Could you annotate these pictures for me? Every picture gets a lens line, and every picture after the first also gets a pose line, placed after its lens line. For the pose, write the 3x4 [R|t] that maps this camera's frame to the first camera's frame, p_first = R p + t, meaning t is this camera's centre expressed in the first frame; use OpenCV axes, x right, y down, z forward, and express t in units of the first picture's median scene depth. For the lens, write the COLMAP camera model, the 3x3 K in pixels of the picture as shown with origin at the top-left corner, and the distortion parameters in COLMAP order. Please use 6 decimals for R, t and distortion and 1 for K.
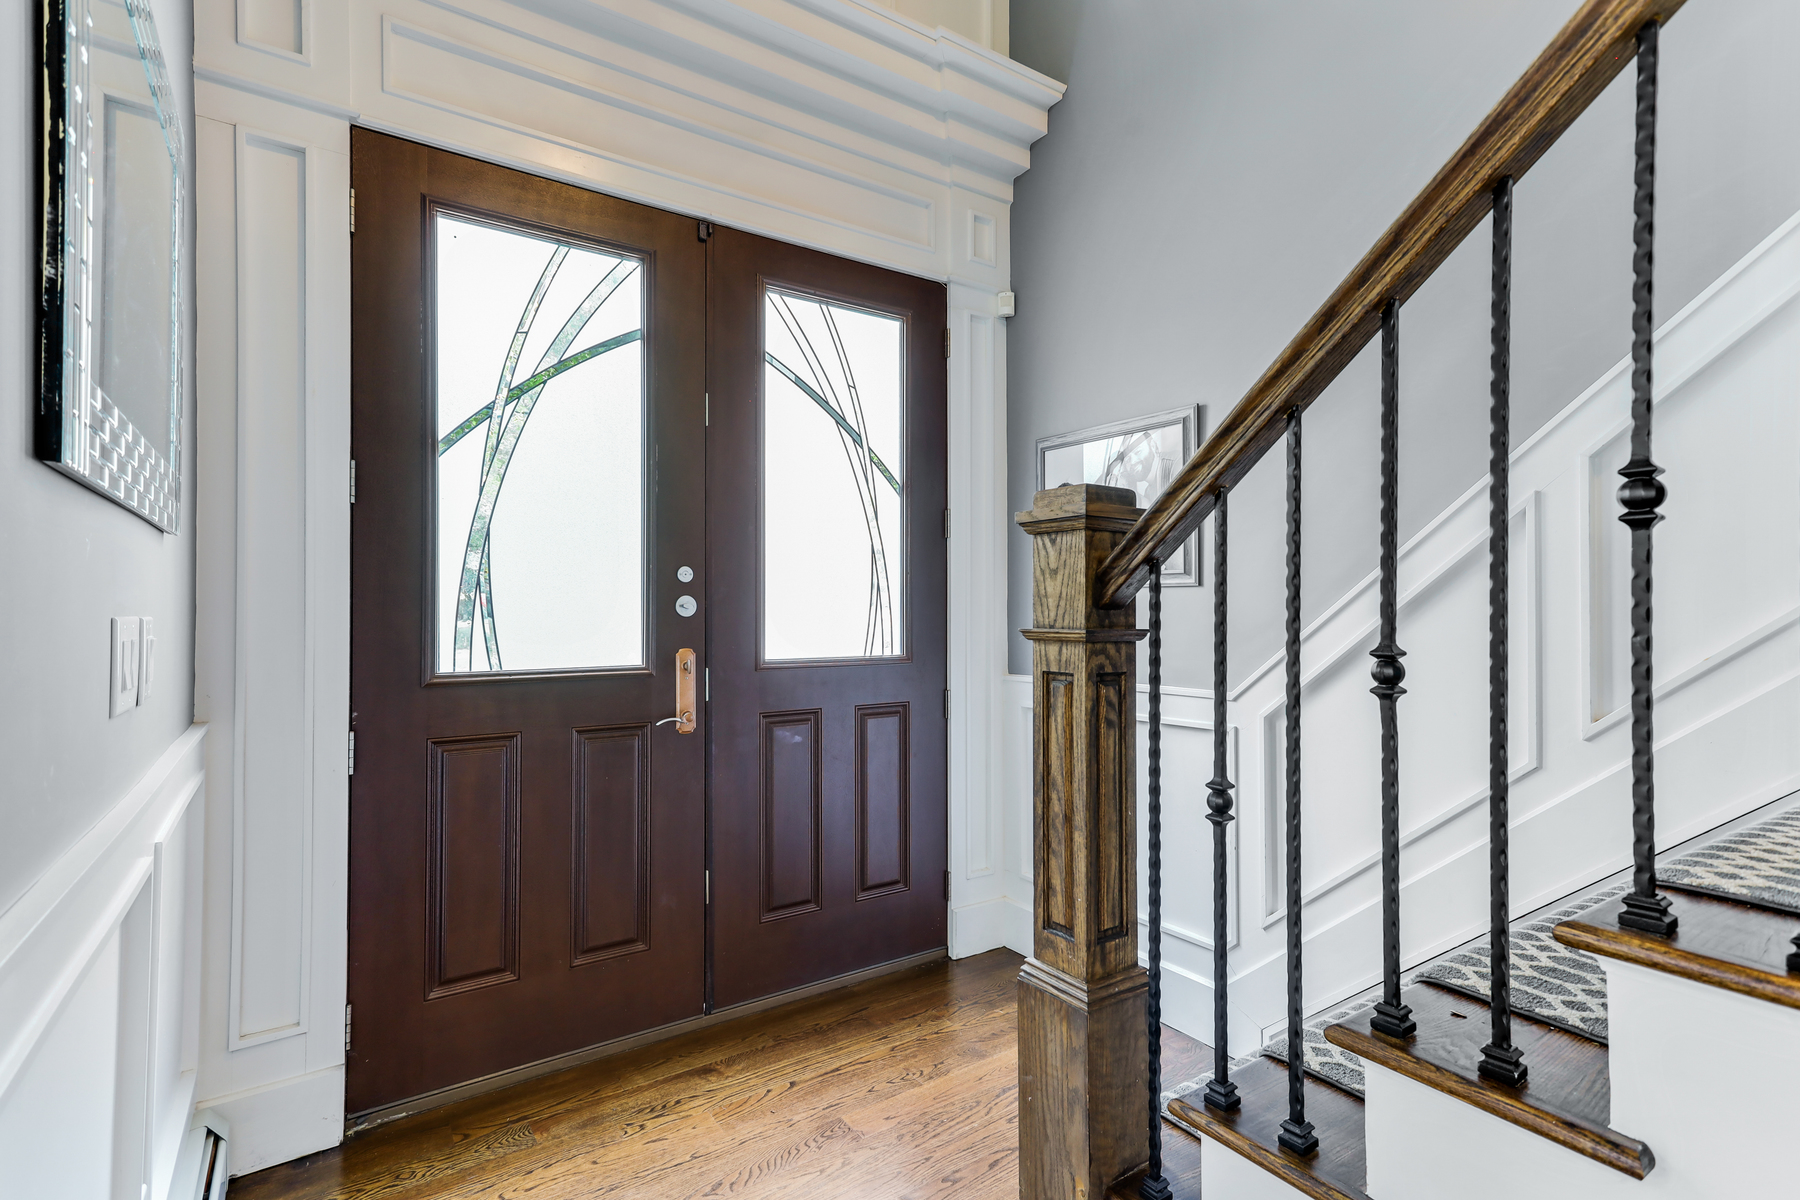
lens RADIAL K [[853.9, 0, 899.4], [0, 853.9, 600.2], [0, 0, 1]] dist [0.014553, -0.000895]
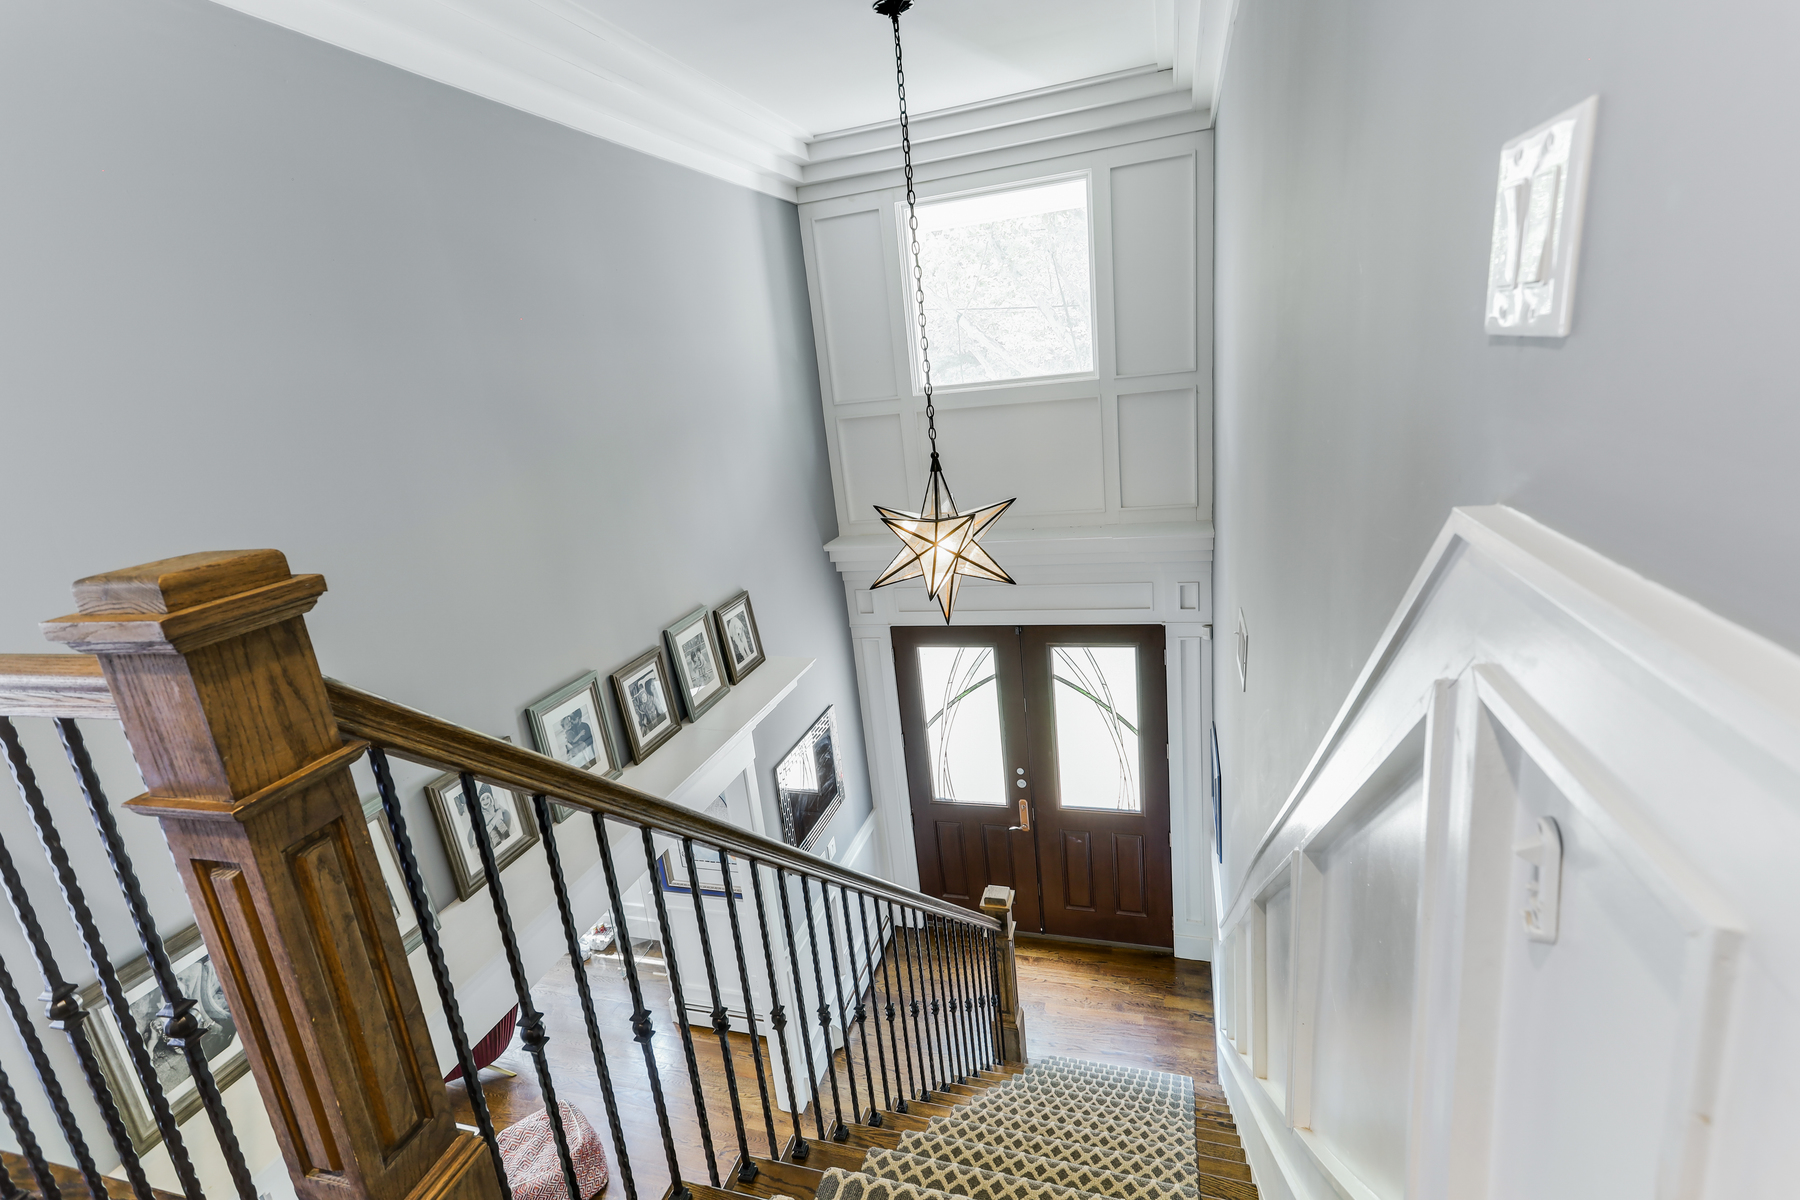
lens RADIAL K [[853.9, 0, 895.3], [0, 853.9, 597.0], [0, 0, 1]] dist [0.014553, -0.000895]
pose [[0.621360, 0.150610, -0.768914, 1.239358], [0.107889, 0.955557, 0.274354, -1.142934], [0.776062, -0.253430, 0.577496, -0.481206]]
